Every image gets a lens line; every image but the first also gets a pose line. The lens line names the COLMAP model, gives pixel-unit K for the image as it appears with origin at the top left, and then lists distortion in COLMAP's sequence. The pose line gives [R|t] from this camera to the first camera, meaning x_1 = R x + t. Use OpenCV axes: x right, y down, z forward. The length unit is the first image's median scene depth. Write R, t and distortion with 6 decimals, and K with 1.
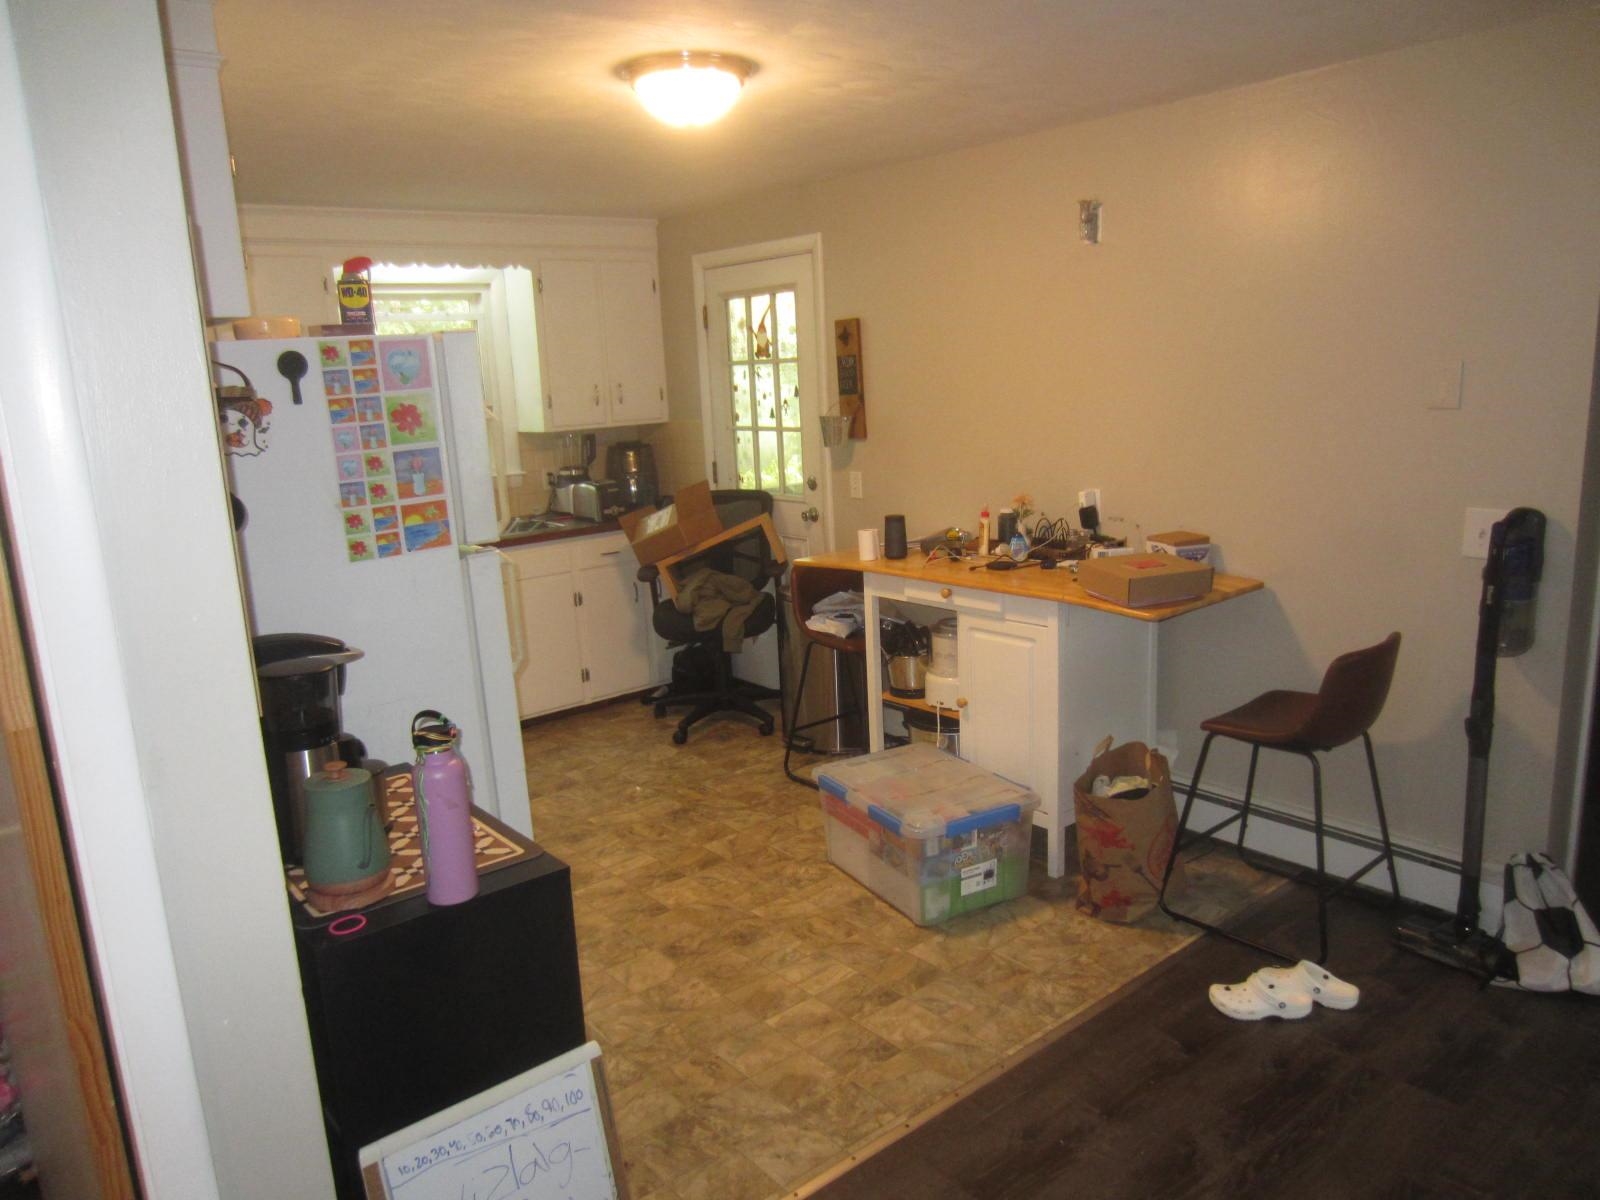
lens RADIAL K [[1124.5, 0, 805.9], [0, 1124.5, 597.7], [0, 0, 1]] dist [-0.002530, 0.001333]
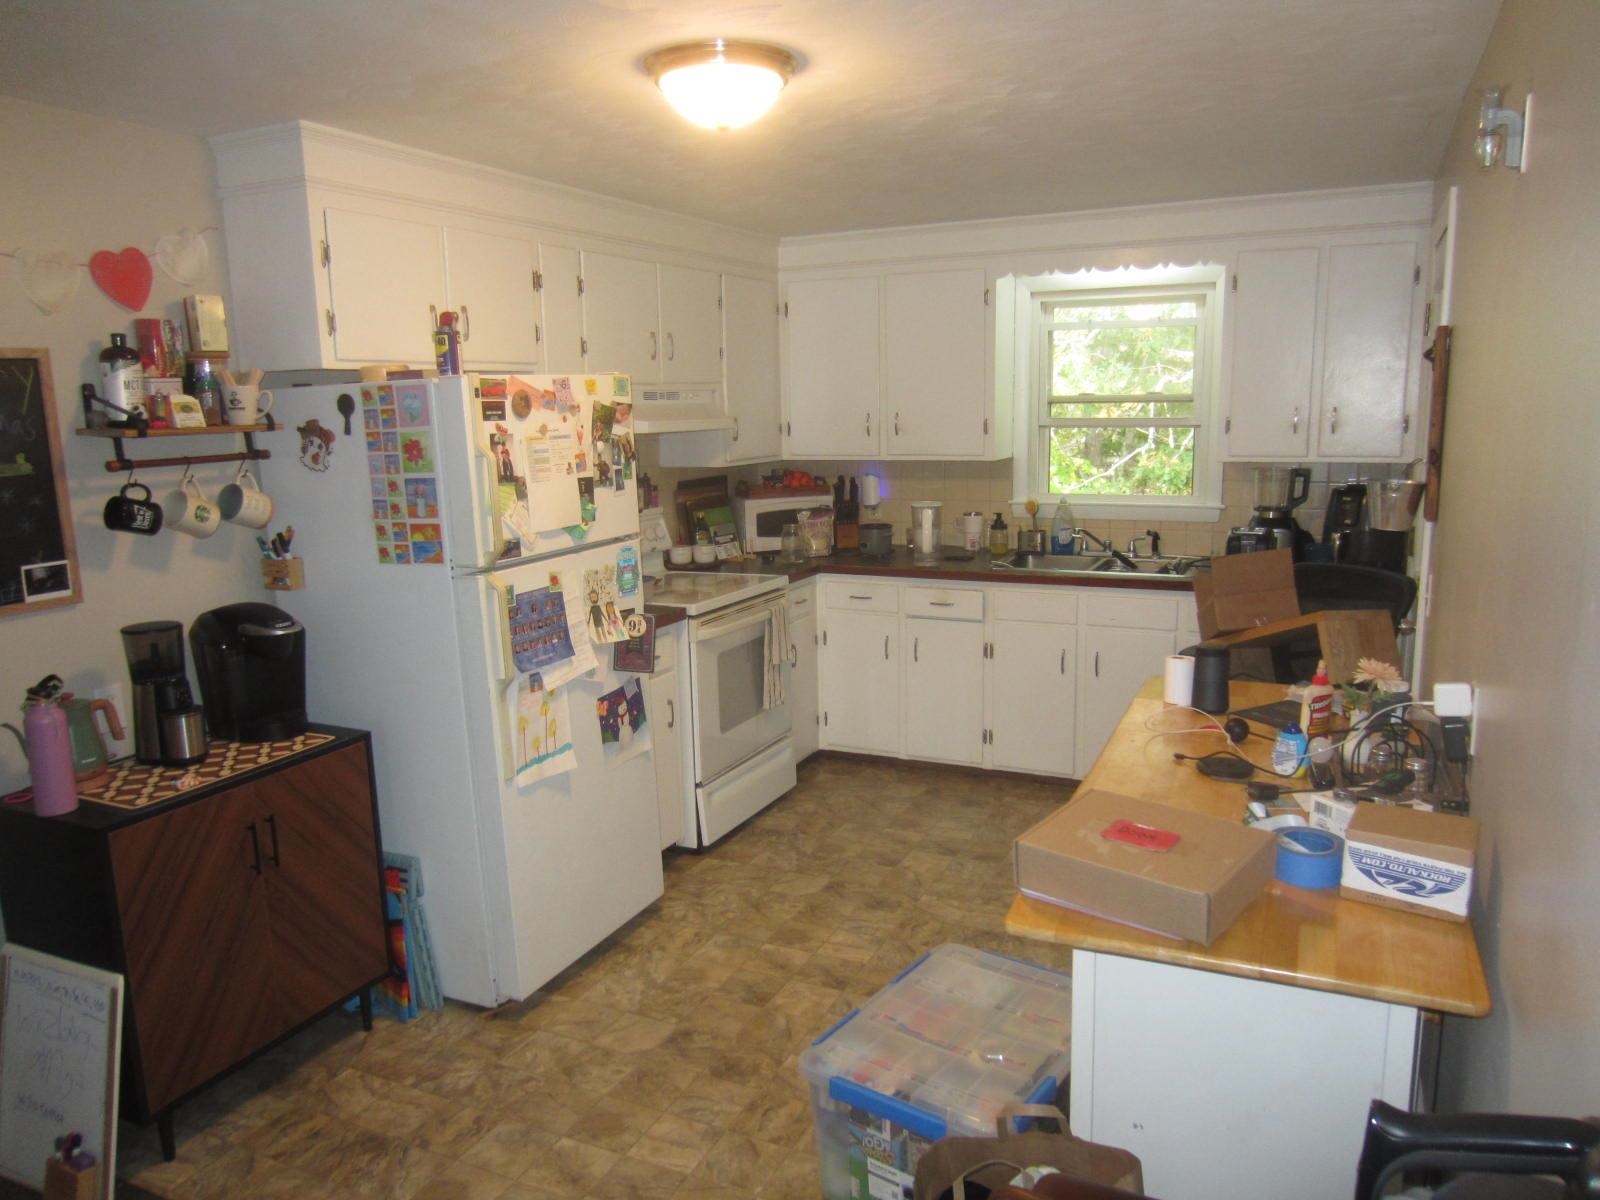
lens RADIAL K [[1124.5, 0, 803.5], [0, 1124.5, 607.7], [0, 0, 1]] dist [-0.002530, 0.001333]
pose [[0.432740, 0.201025, -0.878820, 0.892352], [-0.177582, 0.974730, 0.135520, -0.232556], [0.883855, 0.097418, 0.457503, 0.840472]]
